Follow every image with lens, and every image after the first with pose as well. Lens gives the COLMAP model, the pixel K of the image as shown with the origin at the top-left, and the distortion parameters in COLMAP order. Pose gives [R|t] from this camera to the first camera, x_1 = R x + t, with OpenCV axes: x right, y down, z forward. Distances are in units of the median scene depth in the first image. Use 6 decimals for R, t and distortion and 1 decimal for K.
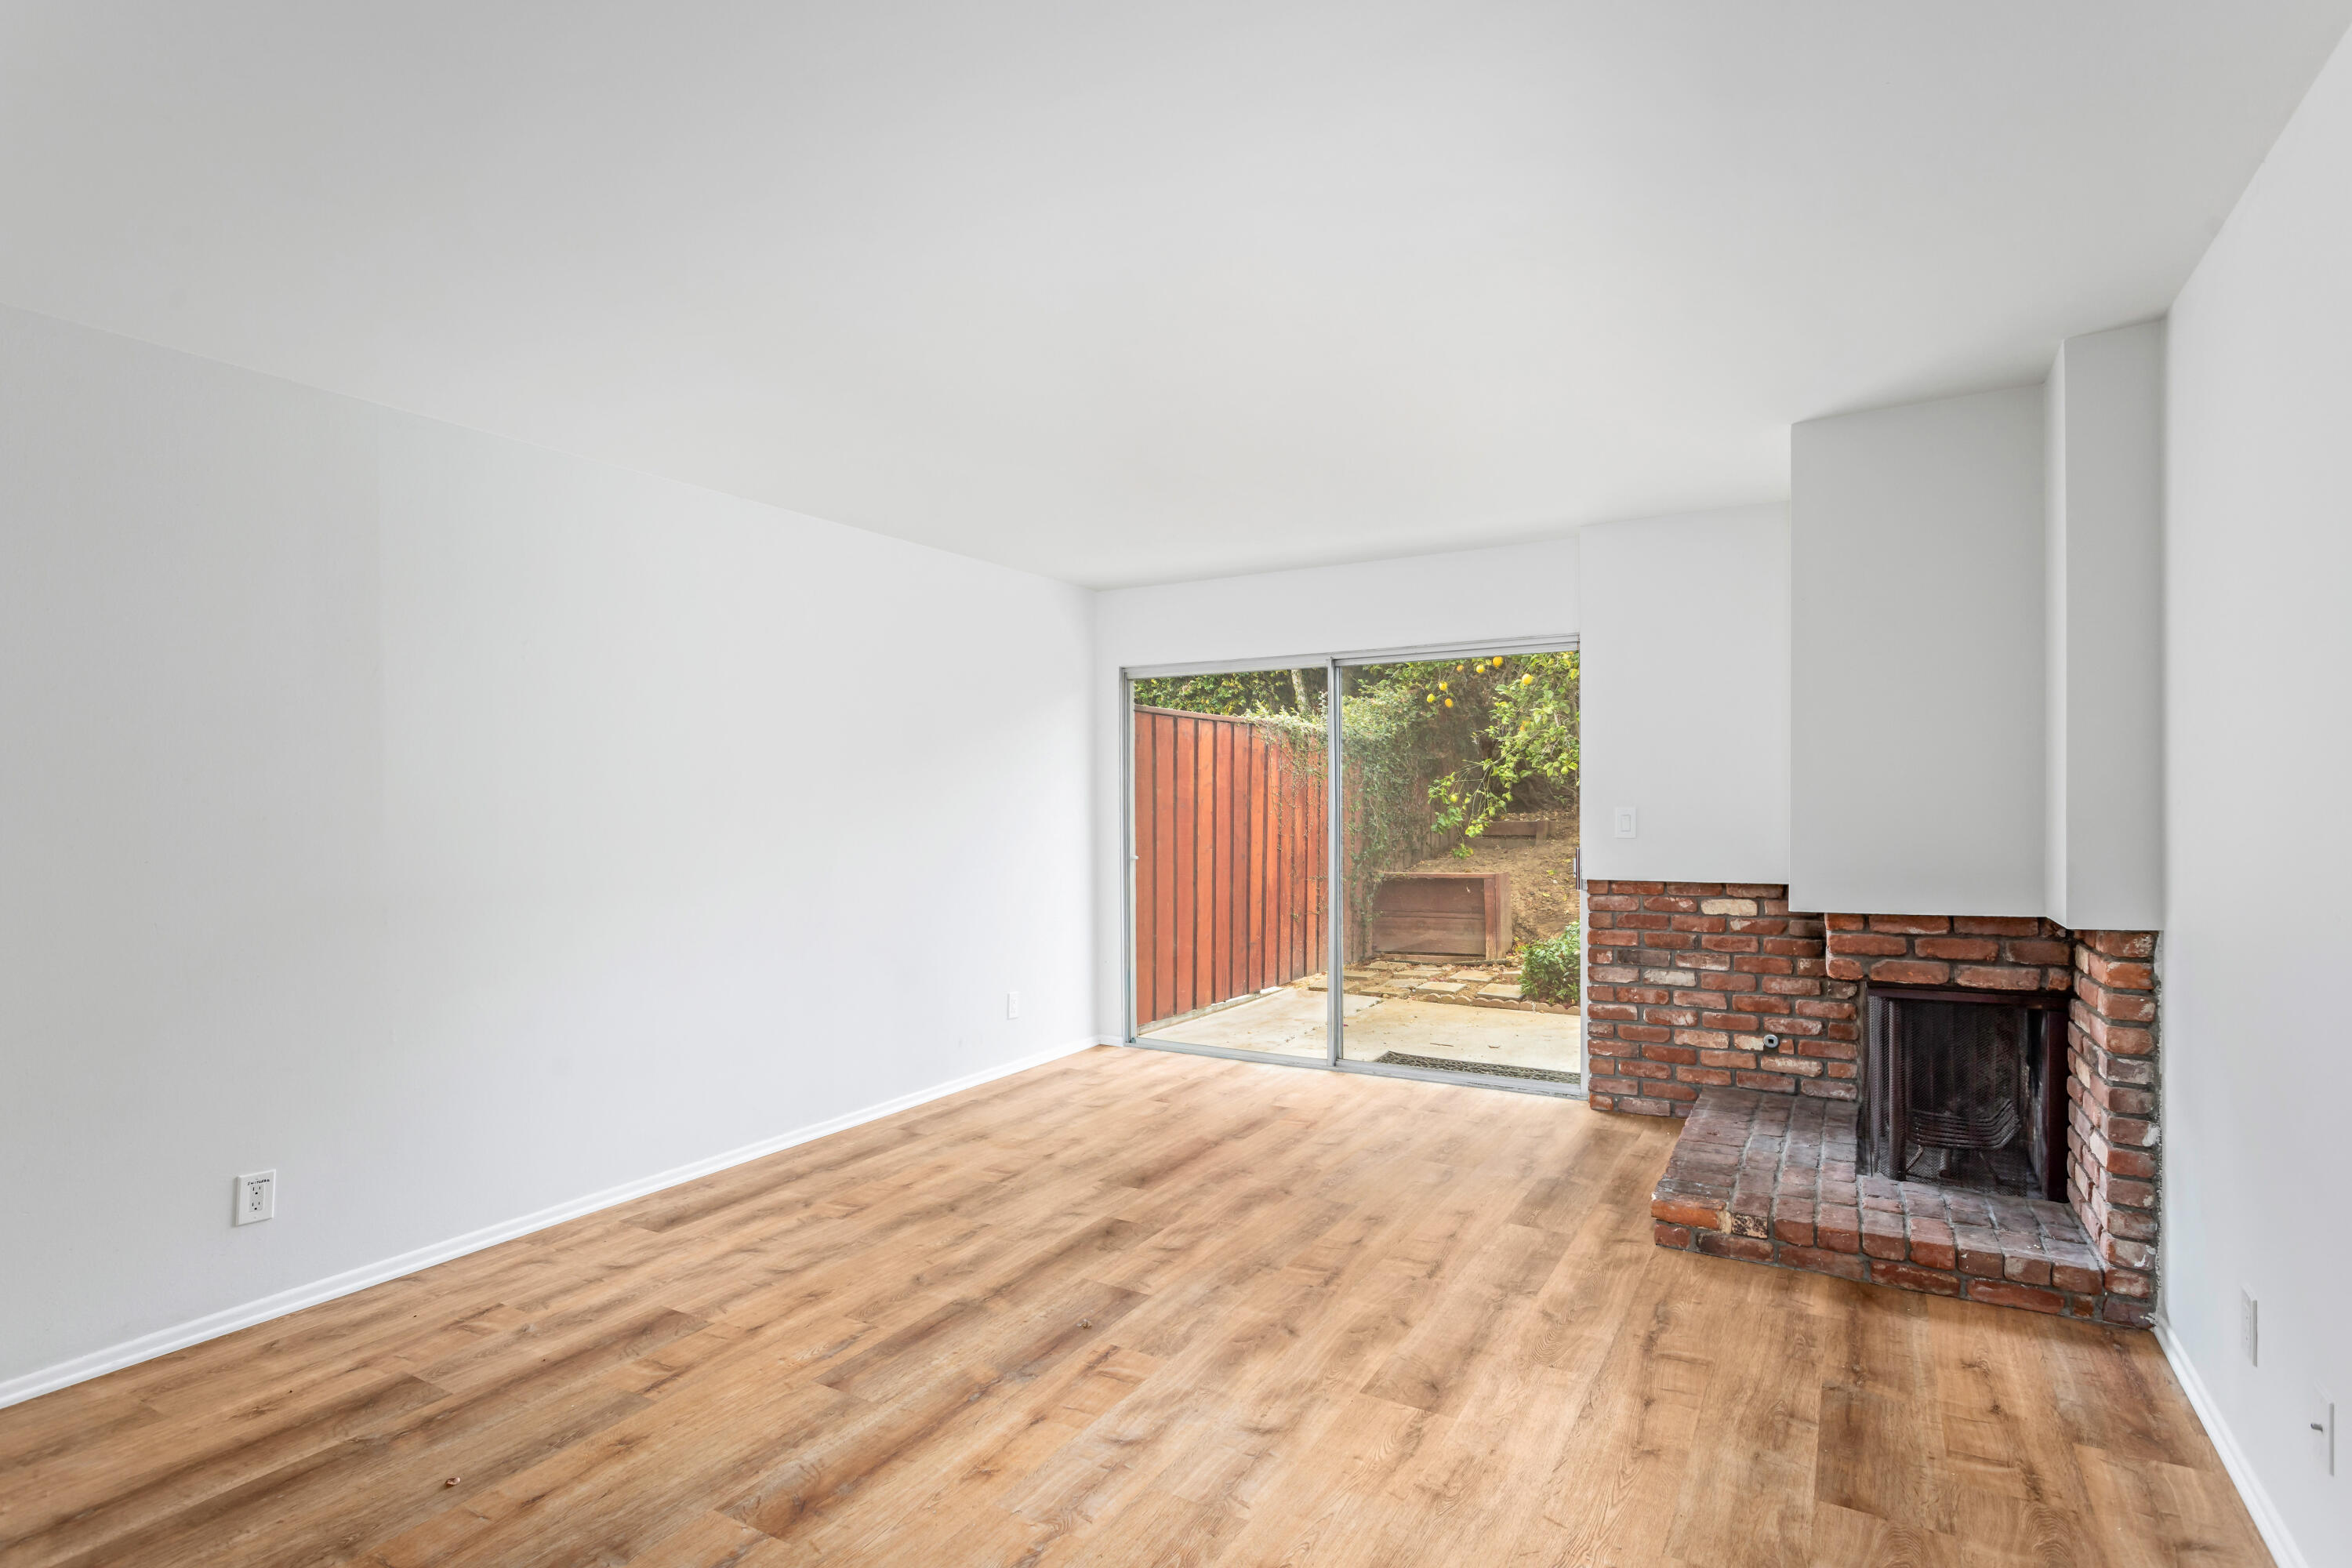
lens RADIAL K [[1138.3, 0, 1176.6], [0, 1138.3, 792.9], [0, 0, 1]] dist [-0.001686, 0.002762]
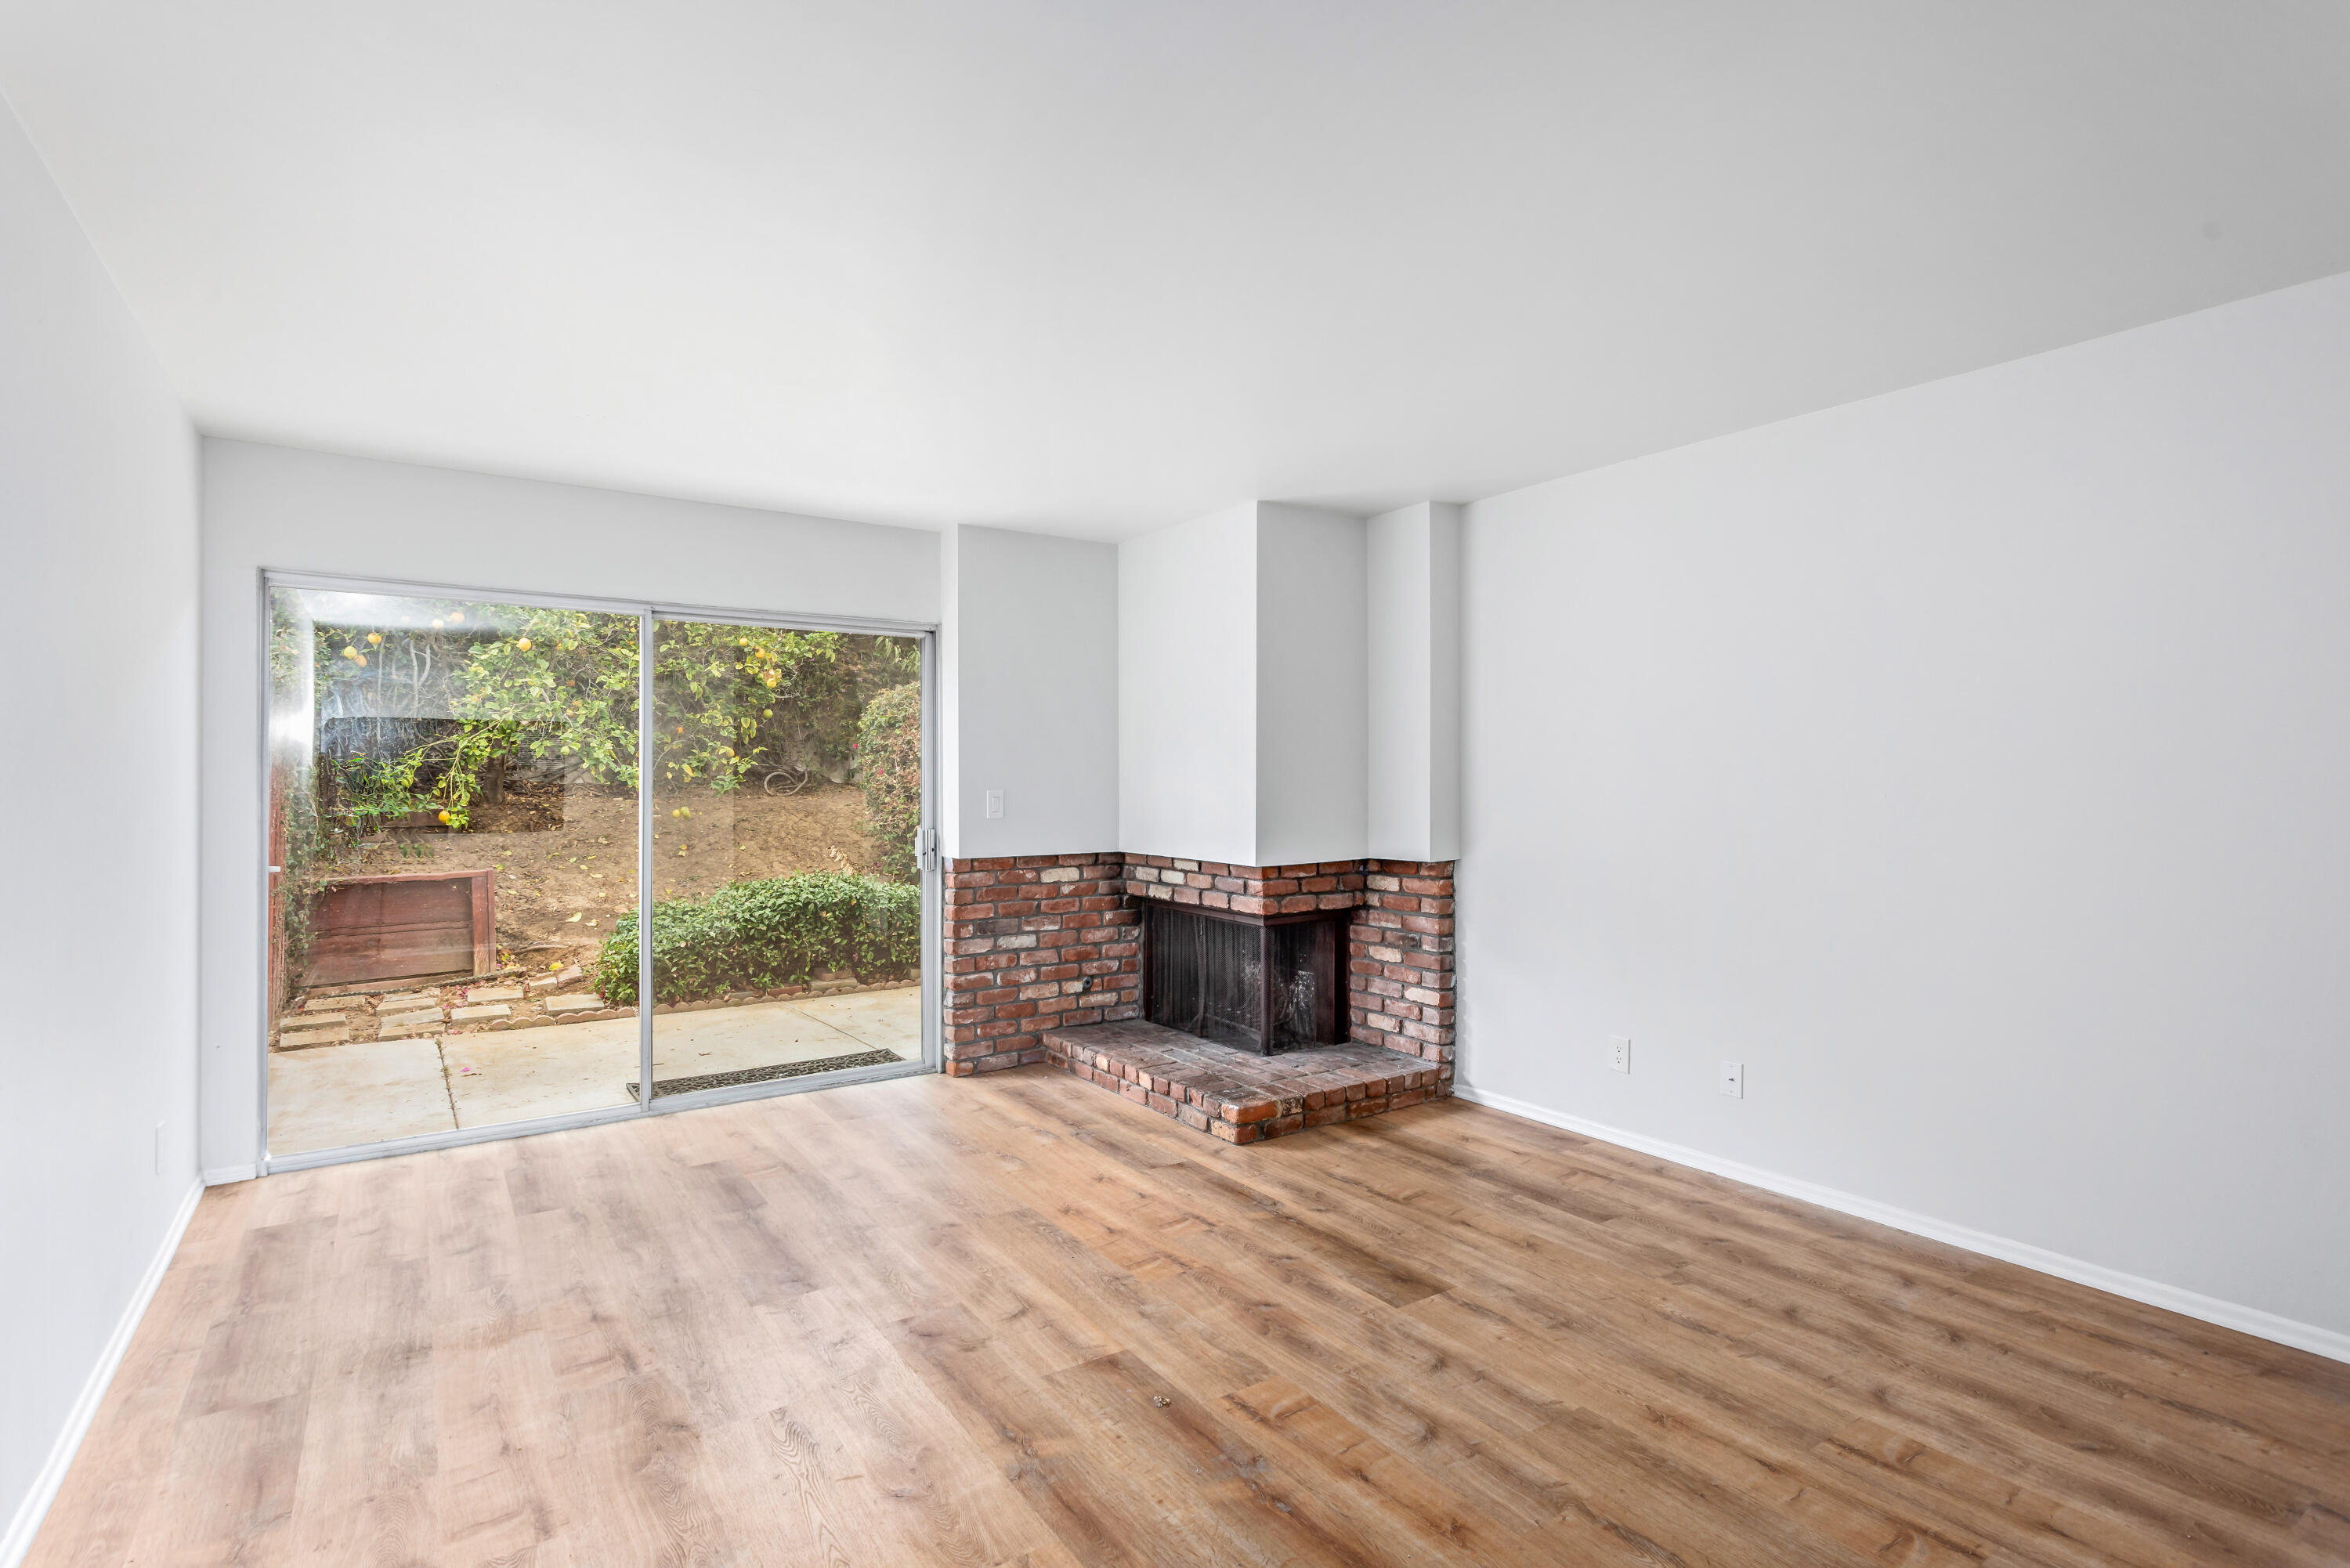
lens RADIAL K [[1137.3, 0, 1122.2], [0, 1137.3, 778.2], [0, 0, 1]] dist [-0.001686, 0.002762]
pose [[0.448451, 0.011009, 0.893739, -0.690054], [-0.007302, 0.999936, -0.008653, 0.012625], [-0.893777, -0.002646, 0.448503, 0.530819]]
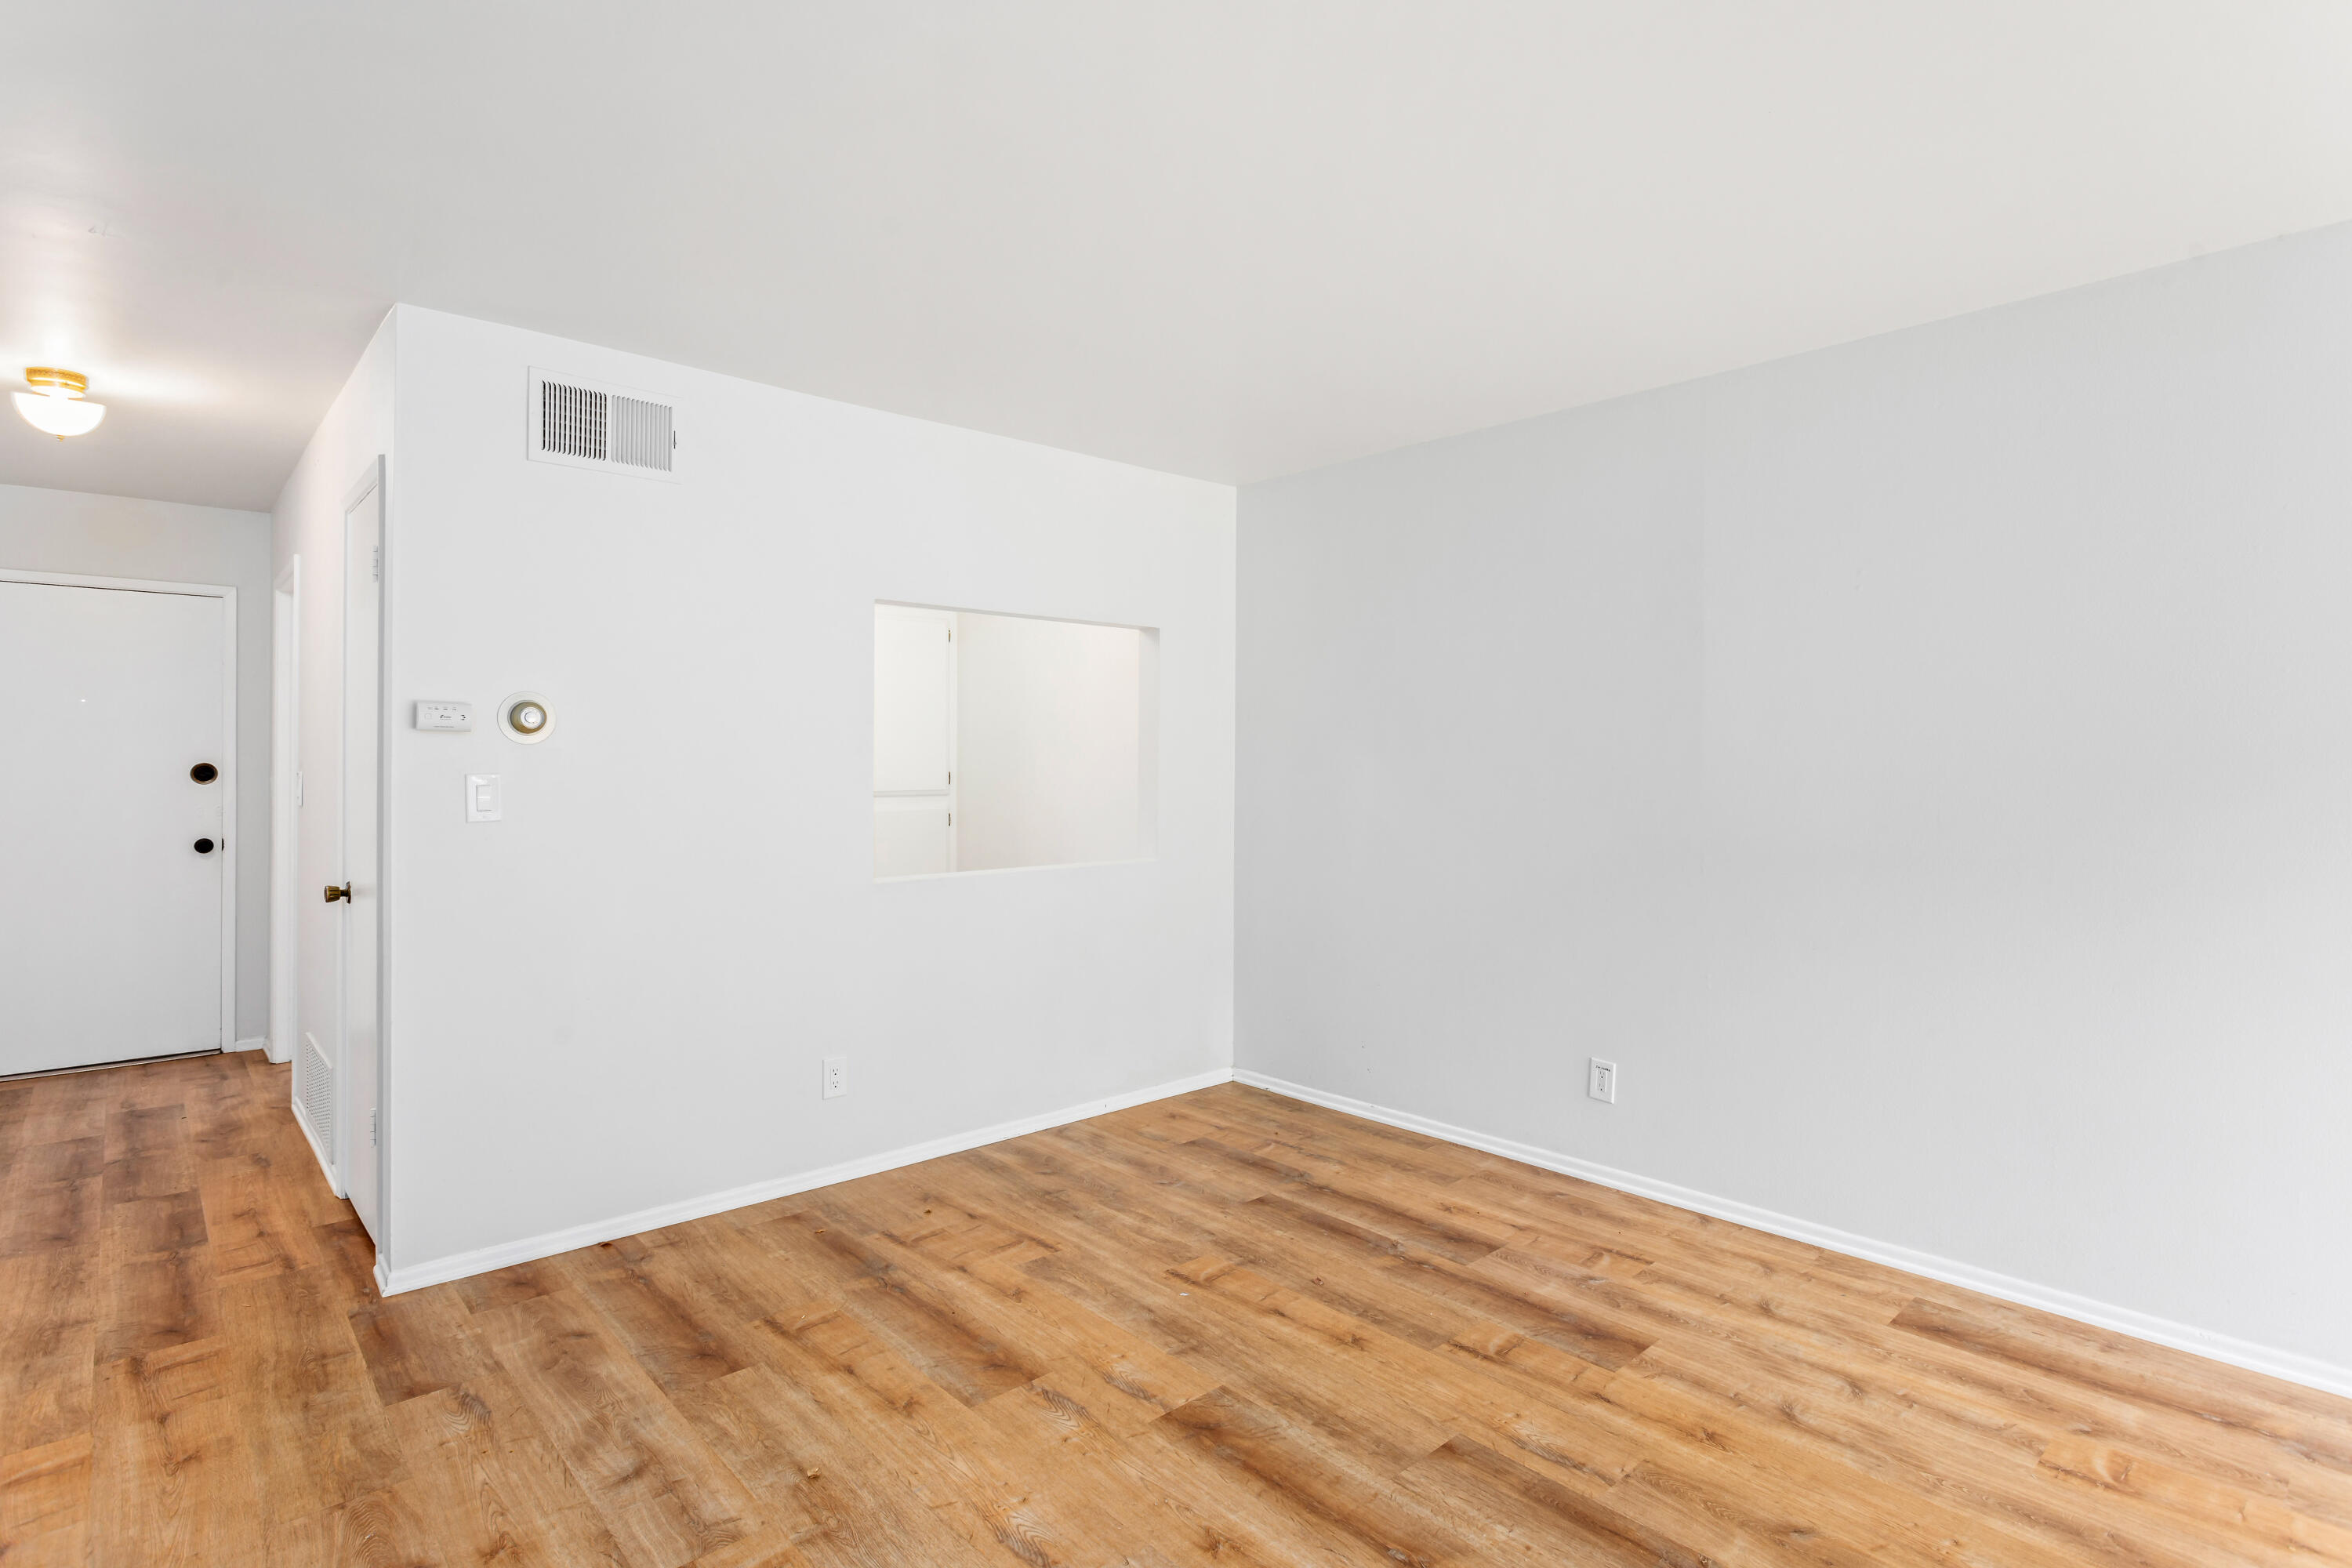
lens RADIAL K [[1175.1, 0, 1182.5], [0, 1175.1, 772.3], [0, 0, 1]] dist [-0.001682, -0.000271]
pose [[-0.289243, 0.019099, -0.957065, 0.422136], [0.008369, 0.999813, 0.017422, 0.002430], [0.957219, -0.002971, -0.289348, 0.779700]]
